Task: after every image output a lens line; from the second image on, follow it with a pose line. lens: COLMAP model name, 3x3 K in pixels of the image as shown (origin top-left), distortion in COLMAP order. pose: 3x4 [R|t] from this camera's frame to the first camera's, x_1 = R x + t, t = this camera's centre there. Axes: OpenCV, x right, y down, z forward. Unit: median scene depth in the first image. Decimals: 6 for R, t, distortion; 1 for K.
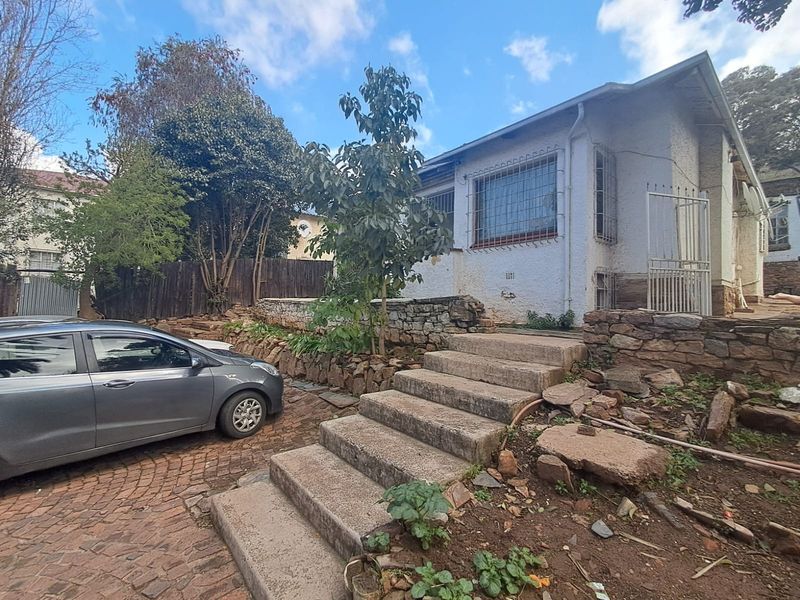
lens RADIAL K [[364.0, 0, 396.8], [0, 364.0, 297.2], [0, 0, 1]] dist [0.001230, 0.001594]
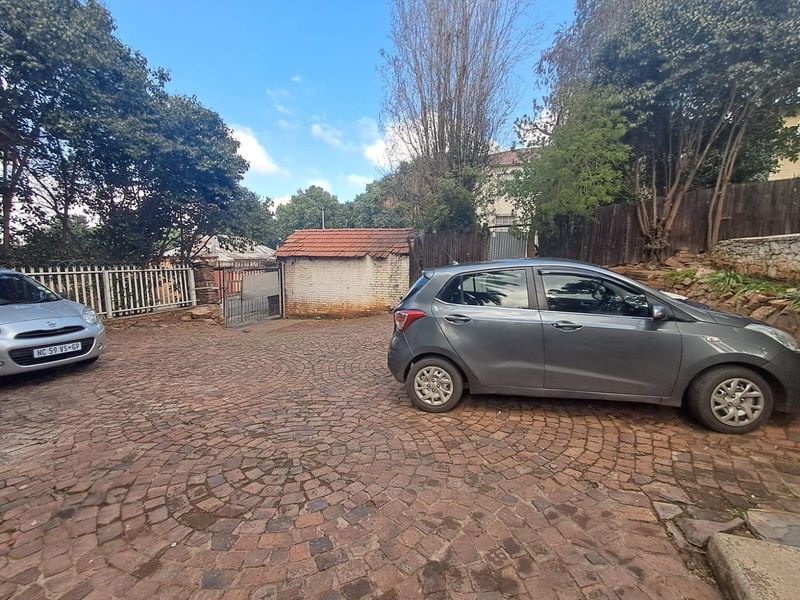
lens RADIAL K [[364.0, 0, 396.8], [0, 364.0, 297.2], [0, 0, 1]] dist [0.001230, 0.001594]
pose [[0.494922, 0.080325, -0.865217, -0.113797], [0.032020, 0.993356, 0.110537, 0.031980], [0.868347, -0.082411, 0.489061, 0.118549]]
